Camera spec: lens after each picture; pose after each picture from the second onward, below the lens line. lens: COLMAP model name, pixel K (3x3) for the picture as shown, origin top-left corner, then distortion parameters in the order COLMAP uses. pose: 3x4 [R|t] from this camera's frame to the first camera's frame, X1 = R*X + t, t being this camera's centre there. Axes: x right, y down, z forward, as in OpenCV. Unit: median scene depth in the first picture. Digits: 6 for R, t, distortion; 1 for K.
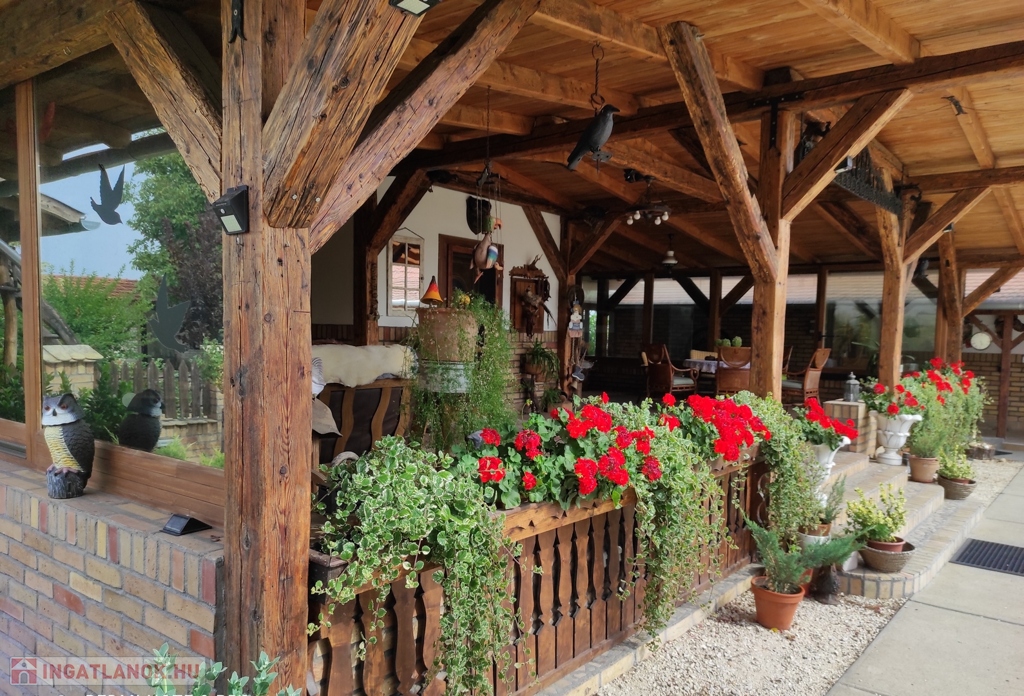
lens RADIAL K [[767.4, 0, 510.3], [0, 767.4, 350.6], [0, 0, 1]] dist [0.045291, -0.034250]
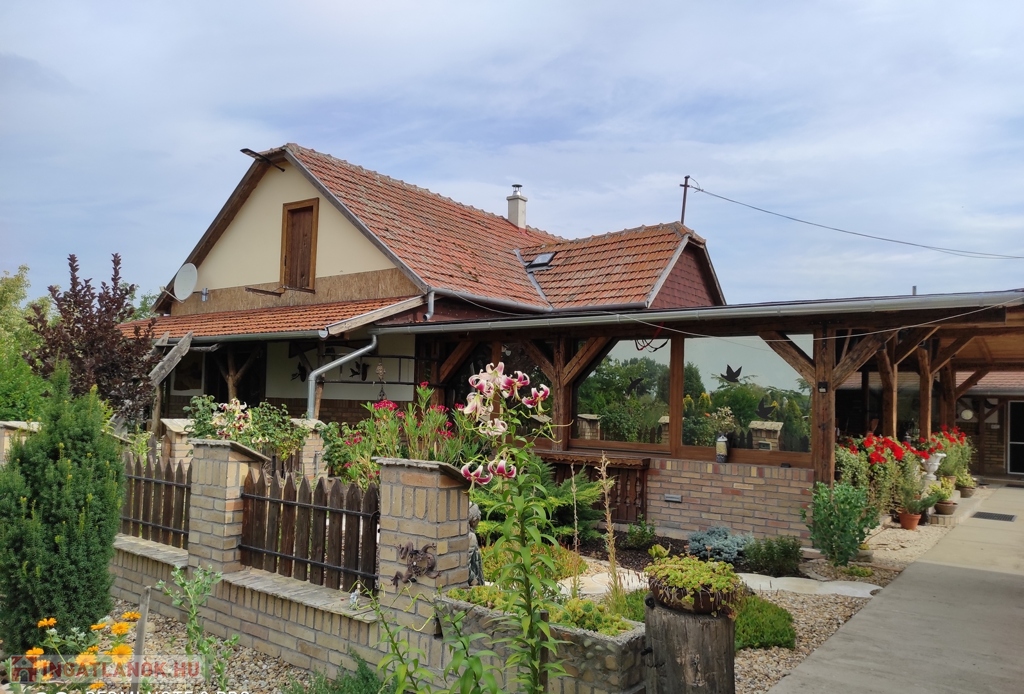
lens RADIAL K [[742.3, 0, 517.6], [0, 742.3, 352.0], [0, 0, 1]] dist [0.040444, -0.017430]
pose [[0.999455, 0.004411, 0.032705, -0.482918], [-0.001437, 0.995903, -0.090413, 0.001031], [-0.032970, 0.090317, 0.995367, -0.686391]]
